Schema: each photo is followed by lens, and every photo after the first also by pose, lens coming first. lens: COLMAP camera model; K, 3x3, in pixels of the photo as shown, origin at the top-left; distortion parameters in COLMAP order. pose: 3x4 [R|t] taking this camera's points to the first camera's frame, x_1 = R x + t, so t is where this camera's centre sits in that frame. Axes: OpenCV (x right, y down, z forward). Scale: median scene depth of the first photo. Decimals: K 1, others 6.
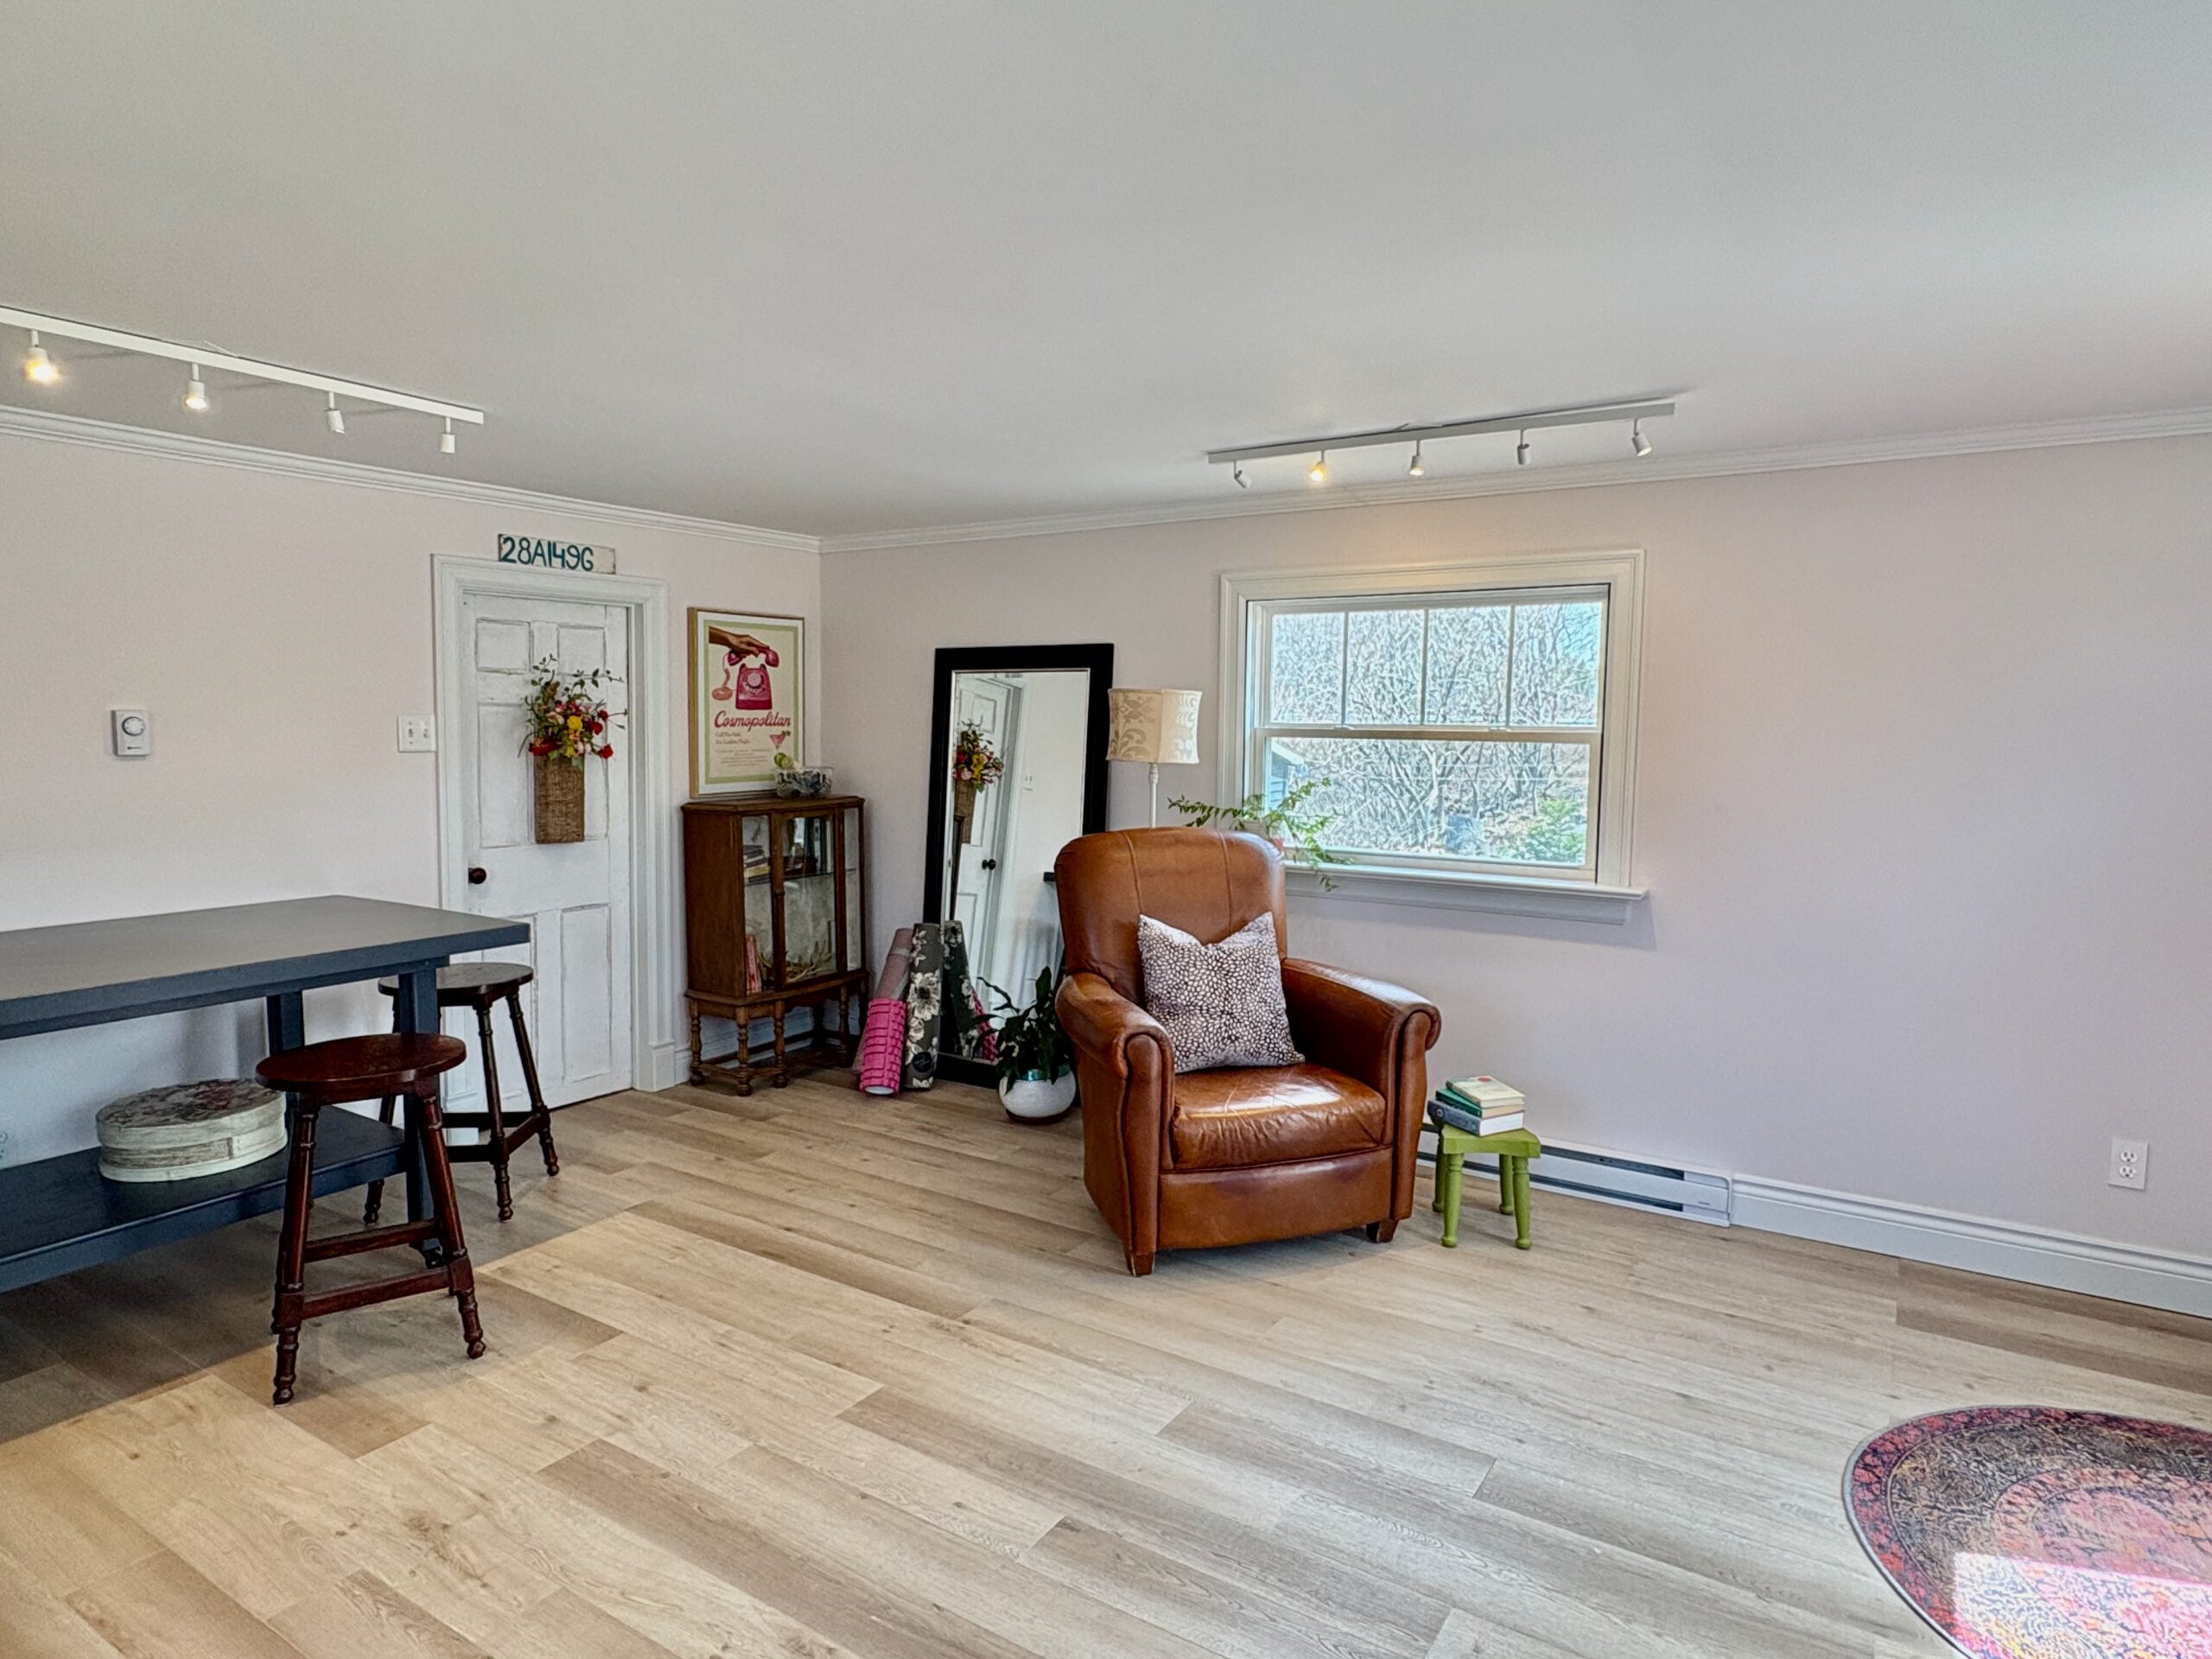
lens RADIAL K [[1291.5, 0, 1106.0], [0, 1291.5, 829.5], [0, 0, 1]] dist [-0.021462, 0.014814]
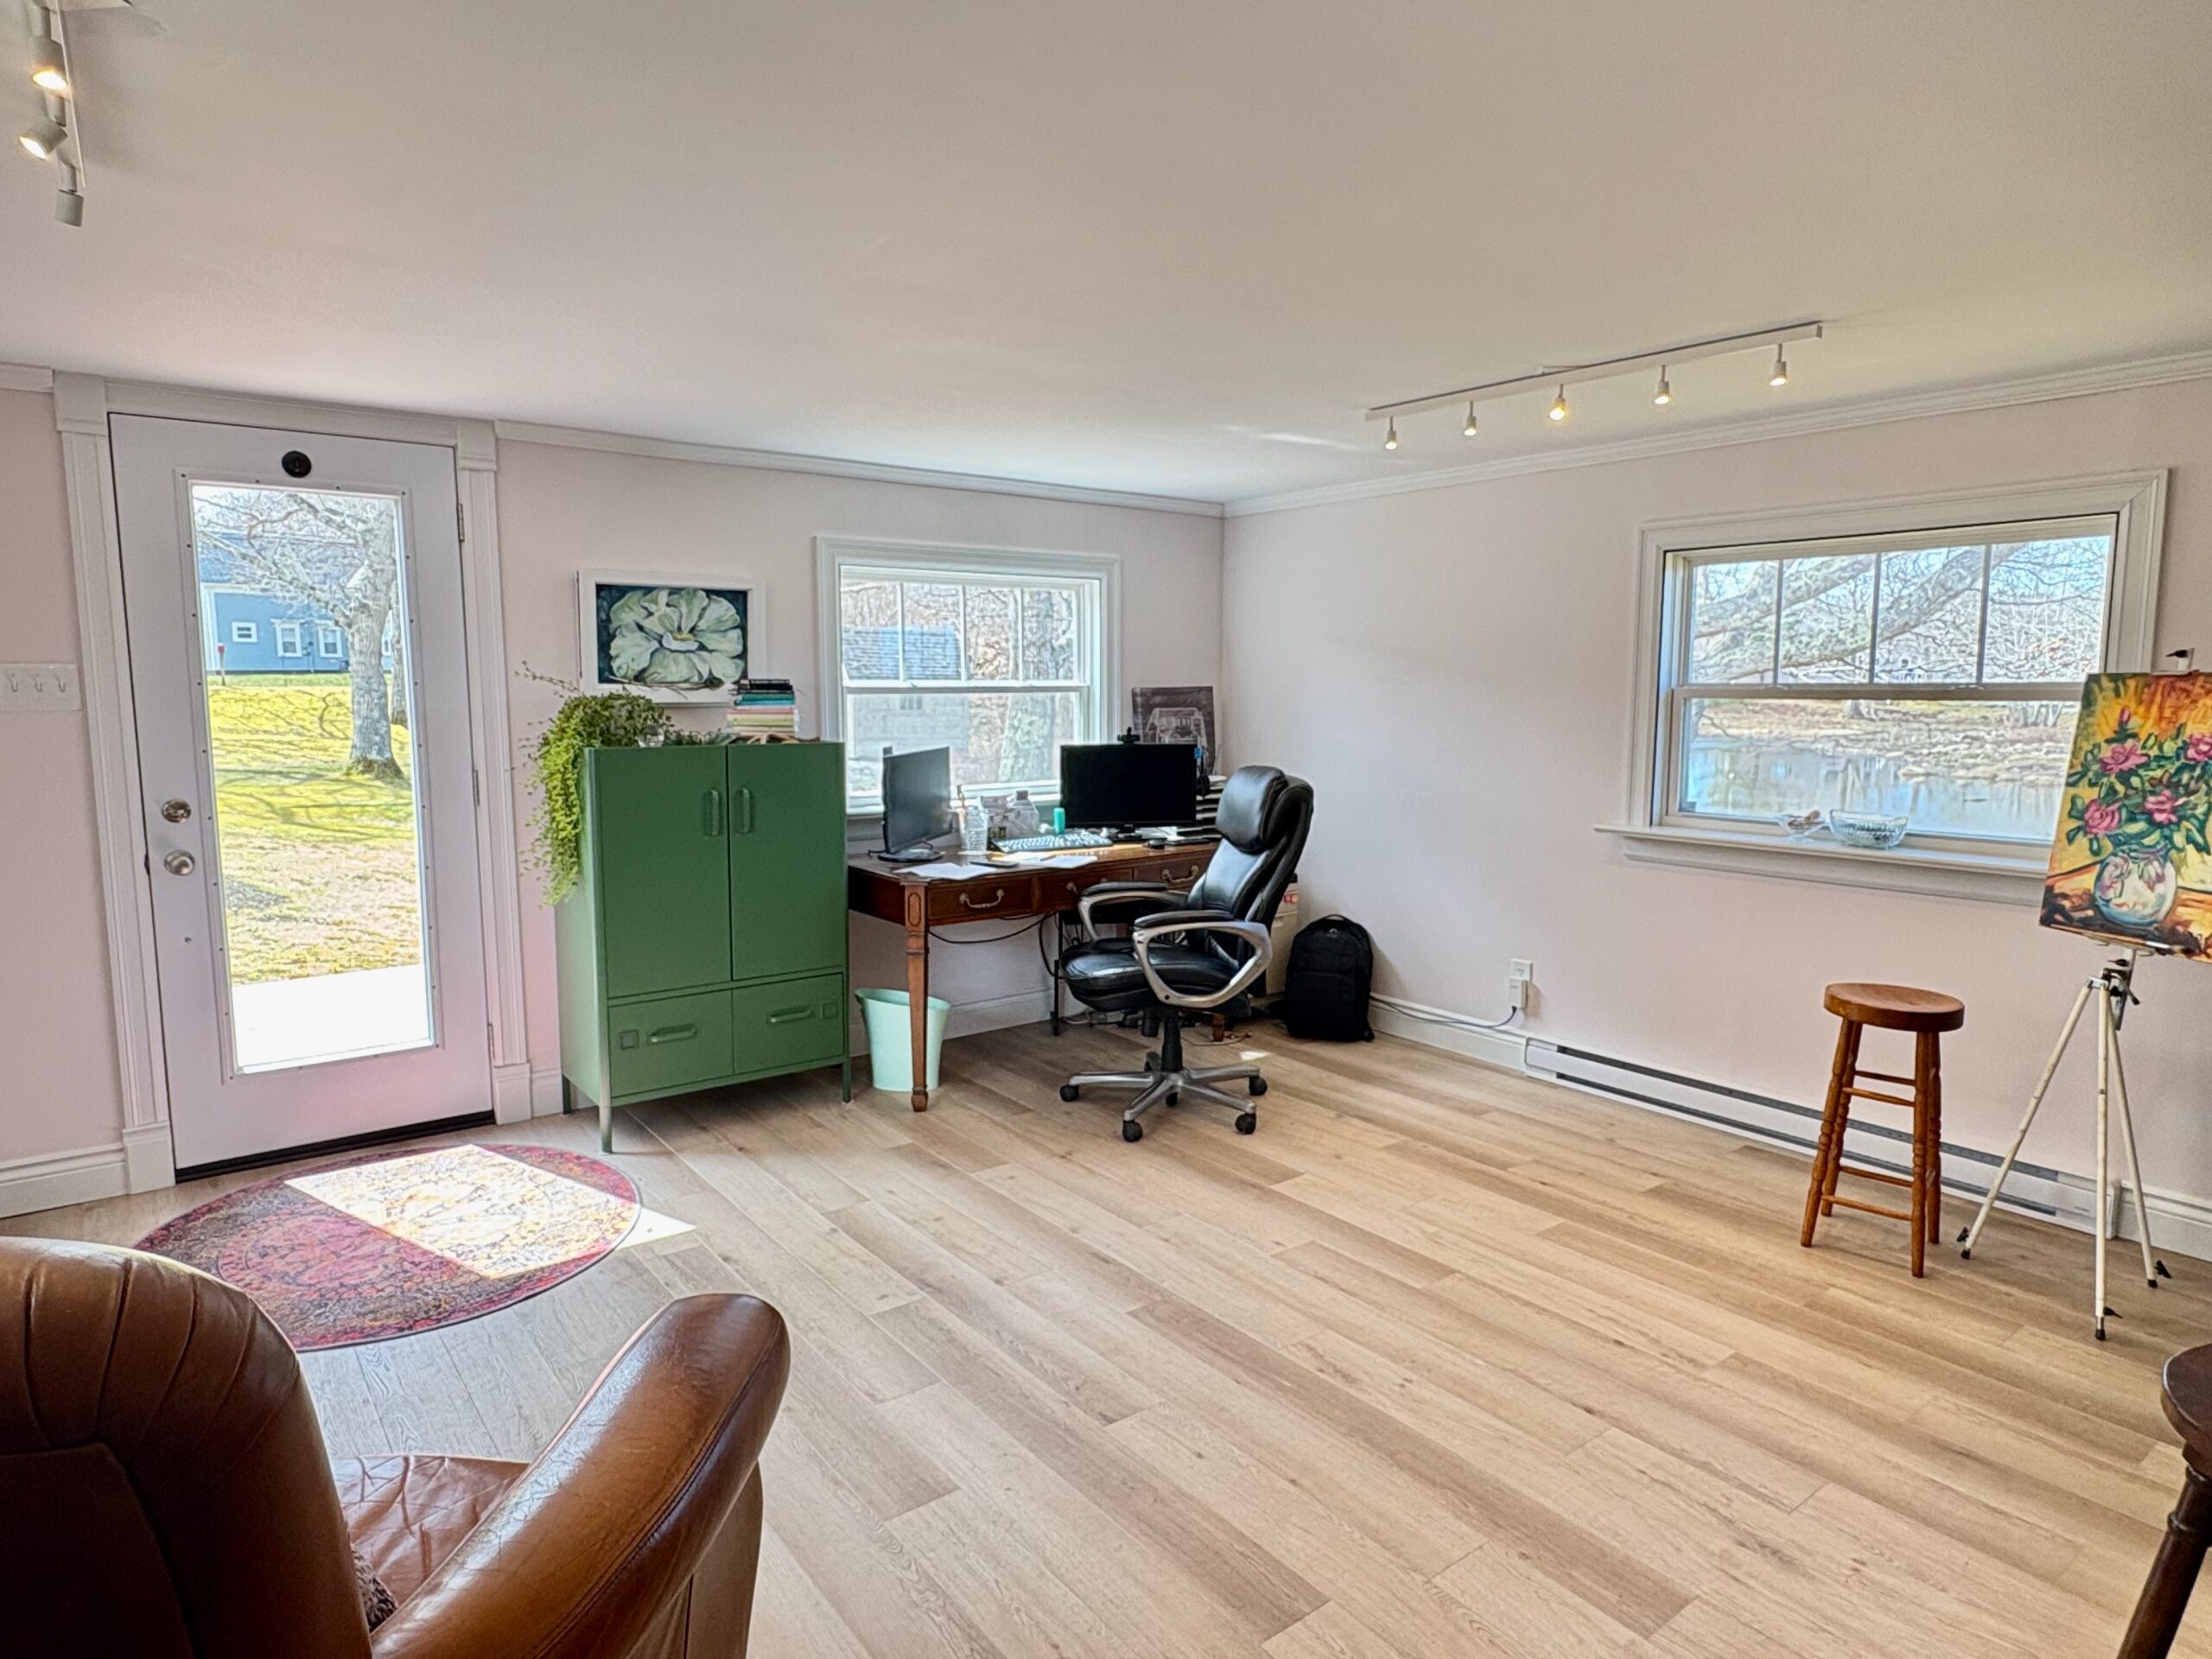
lens RADIAL K [[1291.5, 0, 1106.0], [0, 1291.5, 829.5], [0, 0, 1]] dist [-0.021462, 0.014814]
pose [[-0.943542, -0.049583, 0.327520, -0.232030], [0.016771, 0.980316, 0.196723, -0.098004], [-0.330827, 0.191109, -0.924138, 1.233624]]
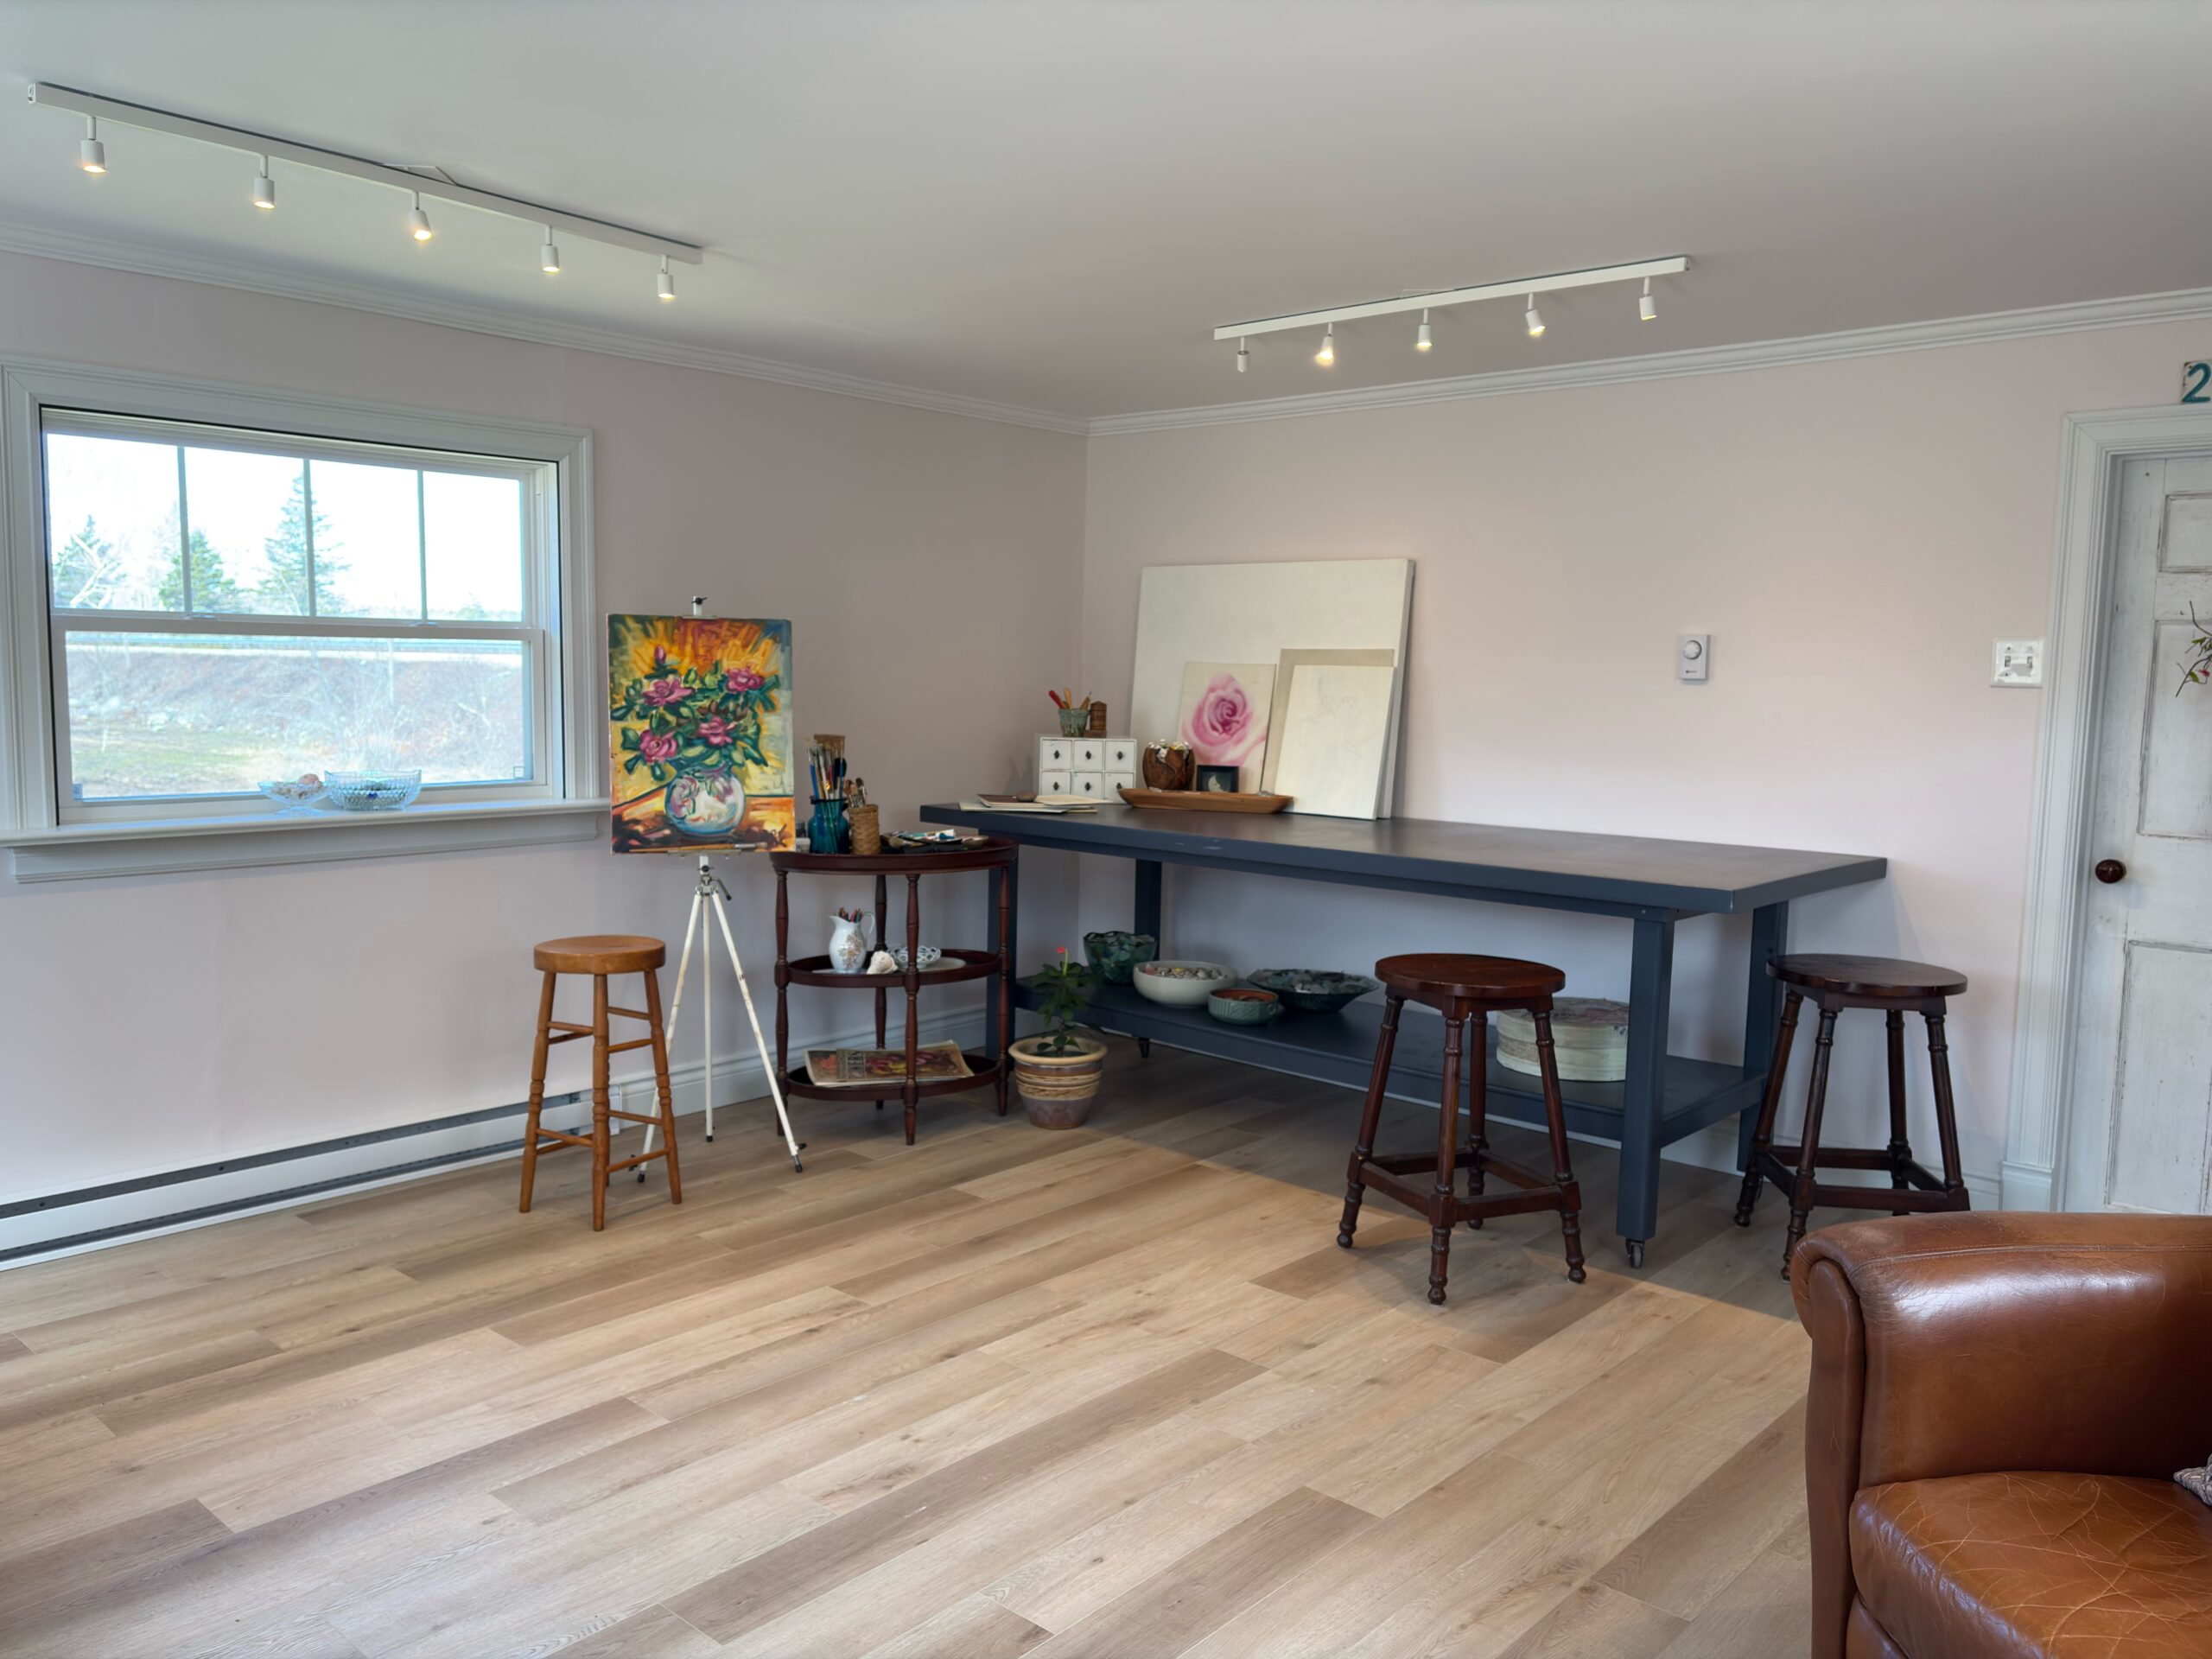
lens RADIAL K [[1657.4, 0, 1113.6], [0, 1657.4, 829.7], [0, 0, 1]] dist [0.067475, -0.069904]
pose [[-0.155459, 0.087795, -0.983933, 0.590634], [-0.105198, 0.988907, 0.104860, -0.029822], [0.982225, 0.119809, -0.144499, 0.738279]]
